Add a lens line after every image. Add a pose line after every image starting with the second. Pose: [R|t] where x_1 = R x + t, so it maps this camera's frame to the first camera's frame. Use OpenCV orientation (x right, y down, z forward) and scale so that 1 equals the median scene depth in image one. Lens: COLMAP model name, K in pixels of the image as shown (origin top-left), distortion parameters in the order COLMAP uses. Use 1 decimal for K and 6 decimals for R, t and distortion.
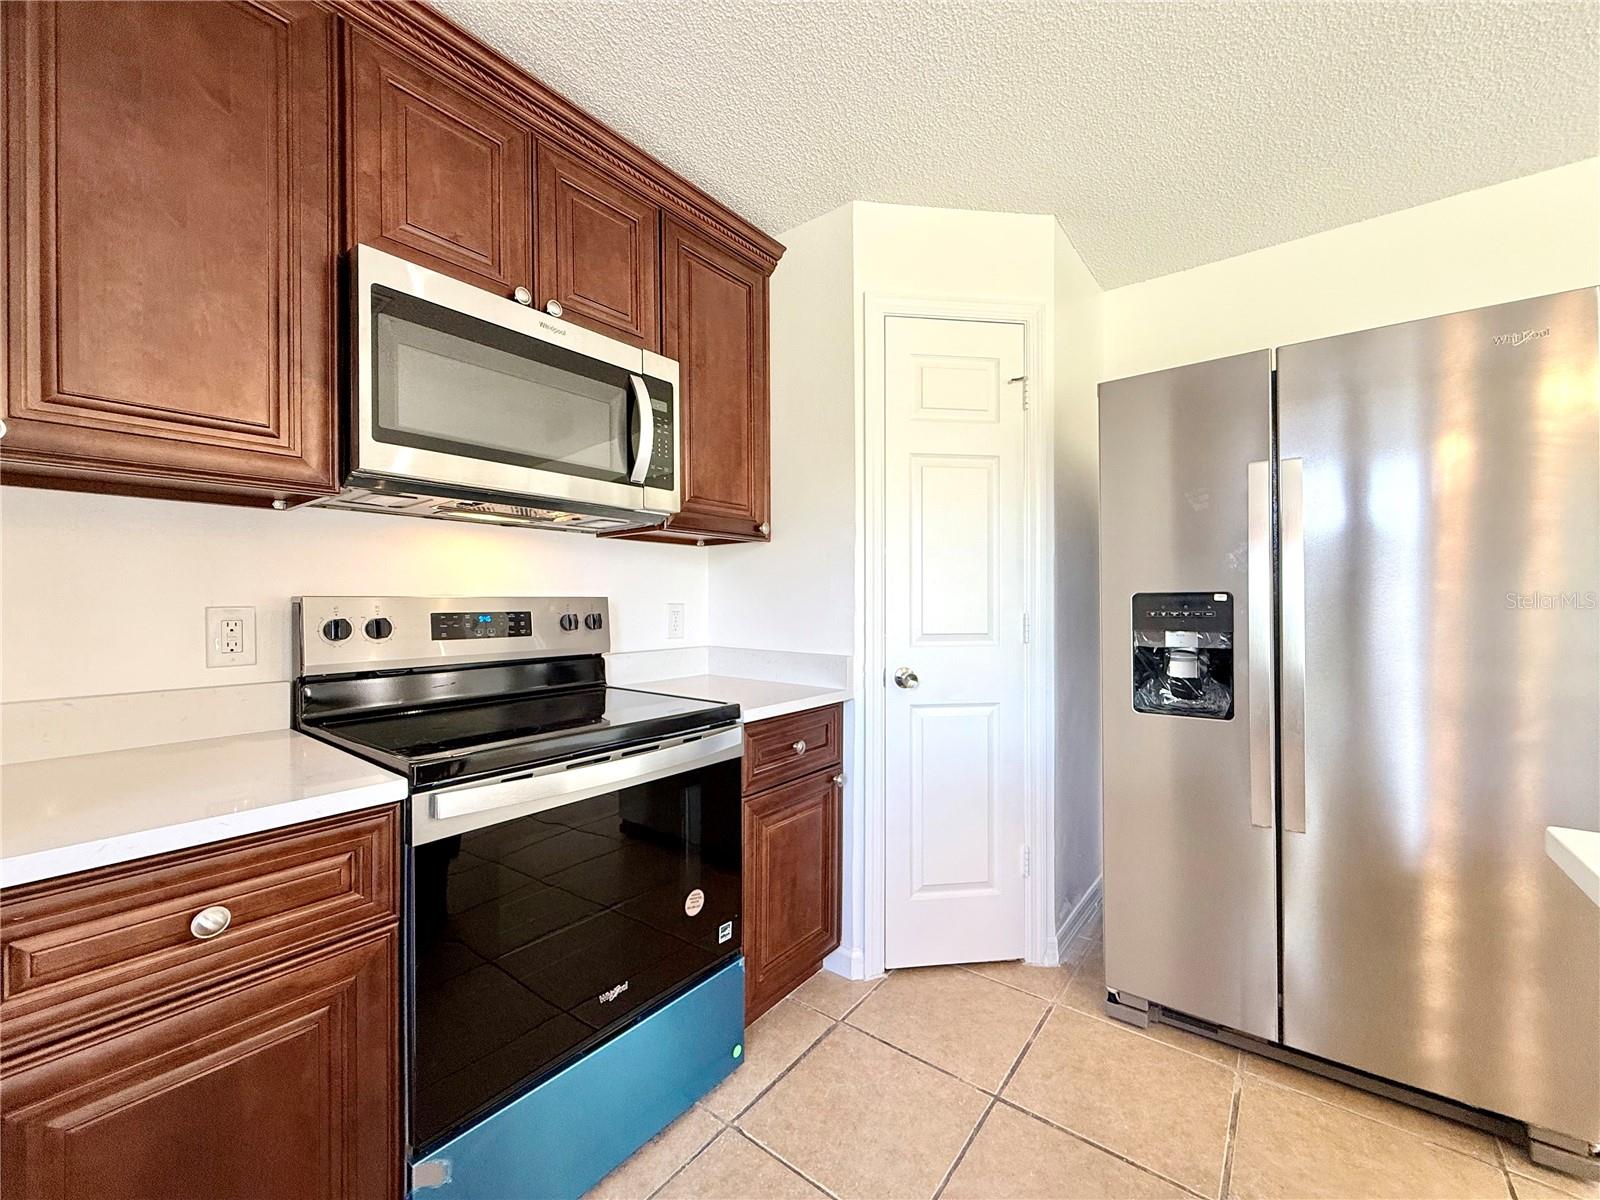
lens RADIAL K [[637.4, 0, 808.1], [0, 637.4, 602.7], [0, 0, 1]] dist [-0.000613, 0.000141]
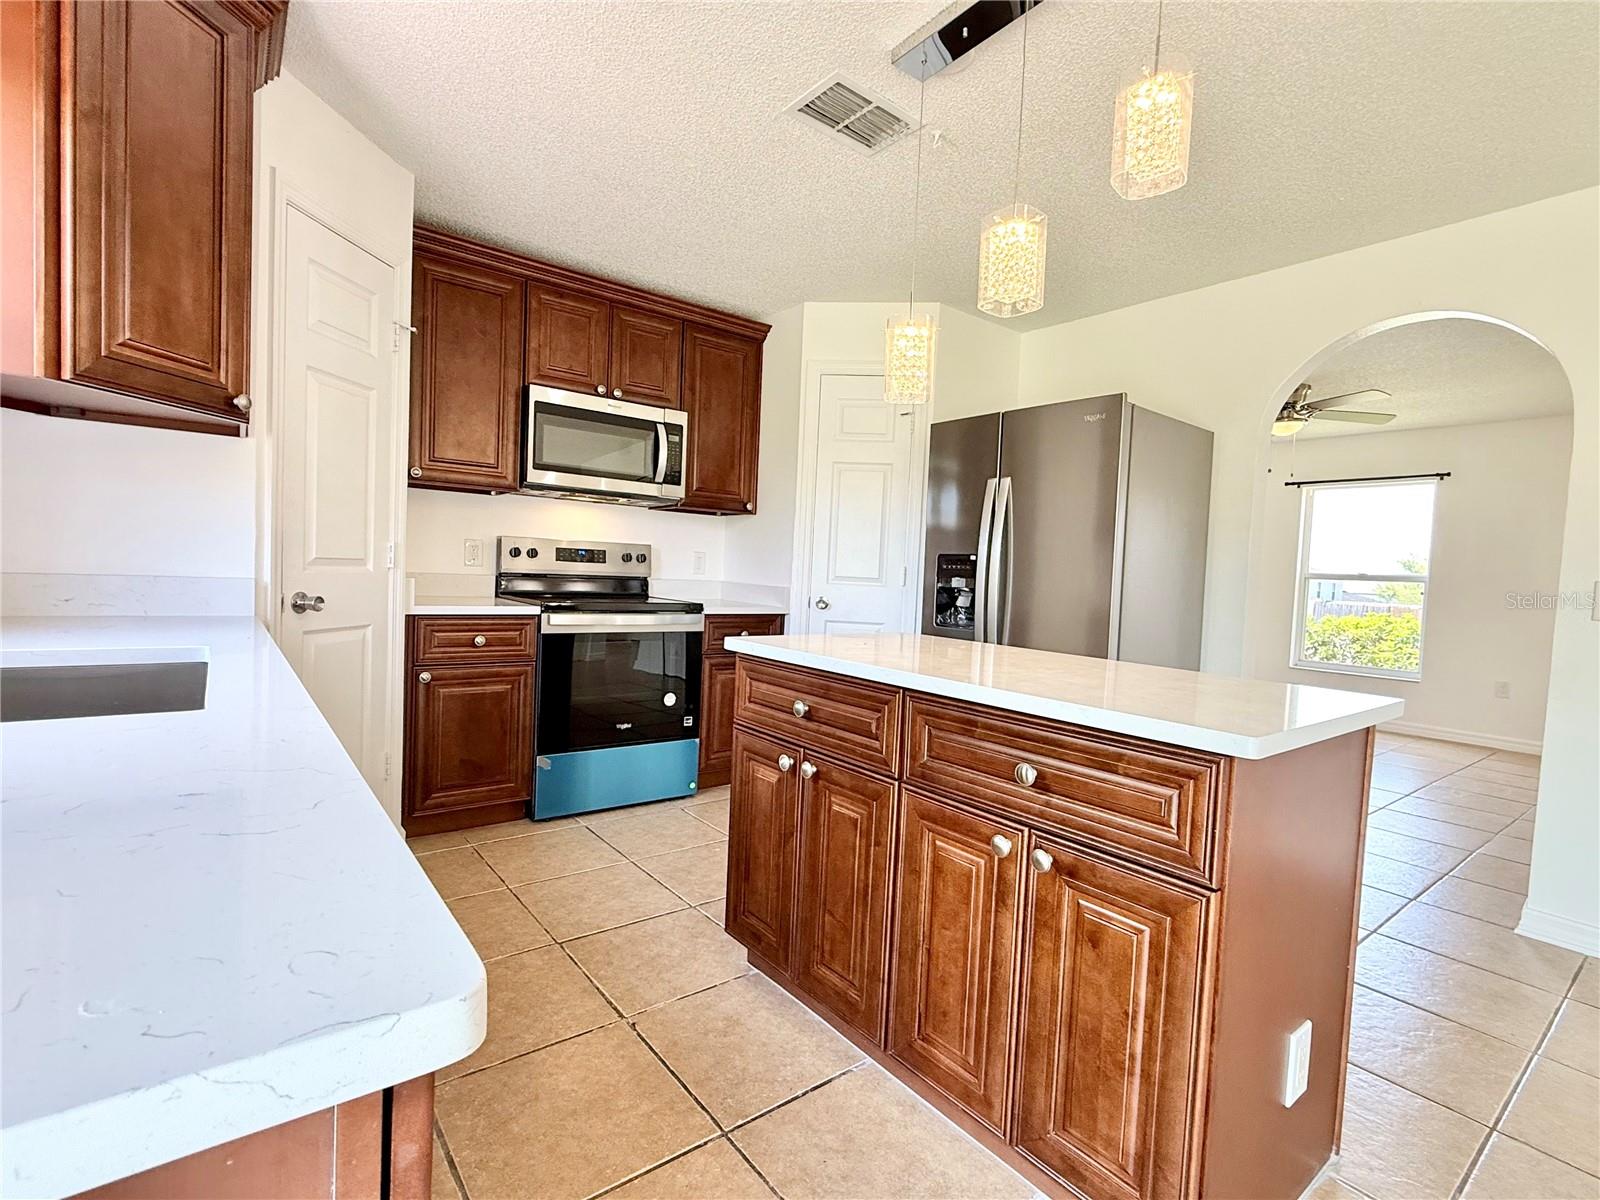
lens RADIAL K [[744.9, 0, 813.4], [0, 744.9, 604.9], [0, 0, 1]] dist [-0.000811, -0.000210]
pose [[0.971363, 0.058304, -0.230334, 0.714409], [-0.048893, 0.997727, 0.046363, 0.046994], [0.232514, -0.033773, 0.972006, -1.049813]]
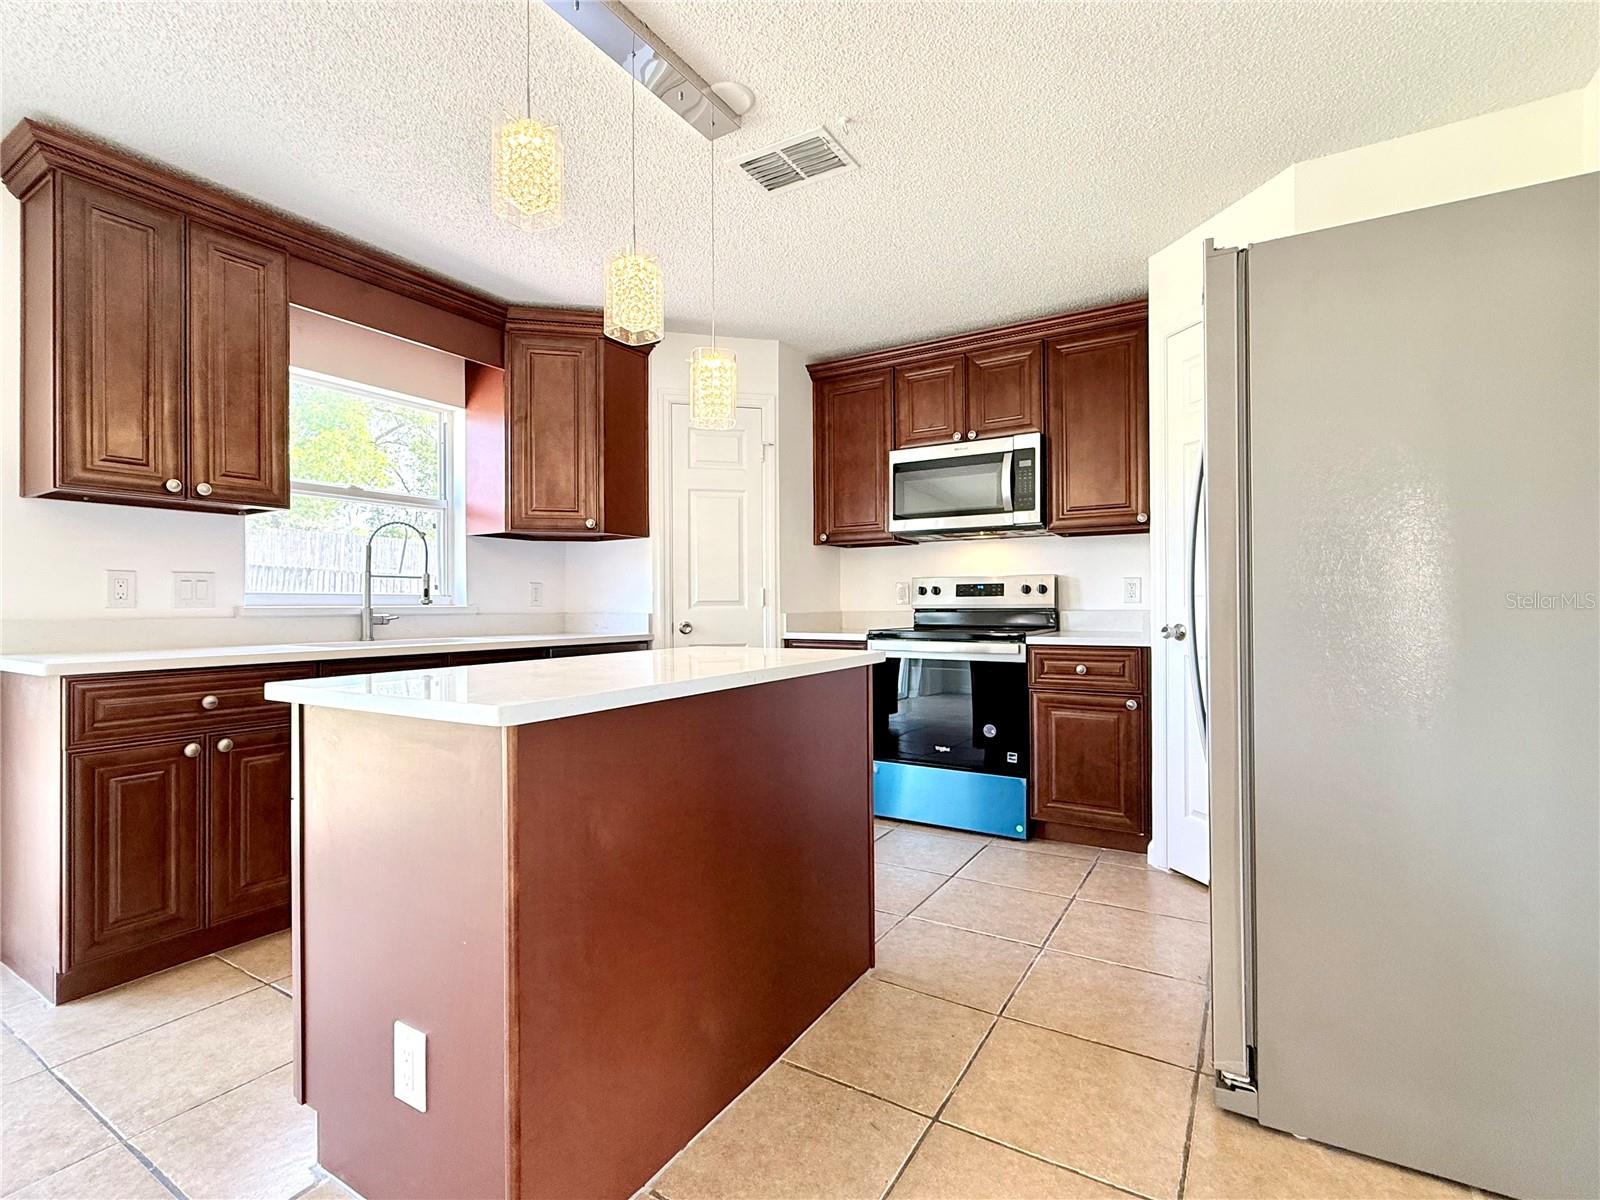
lens RADIAL K [[752.5, 0, 802.4], [0, 752.5, 599.5], [0, 0, 1]] dist [0.001703, 0.000558]
pose [[0.116470, -0.006055, -0.993176, 1.878113], [0.003103, 0.999979, -0.005733, 0.080143], [0.993189, -0.002414, 0.116486, 0.162854]]
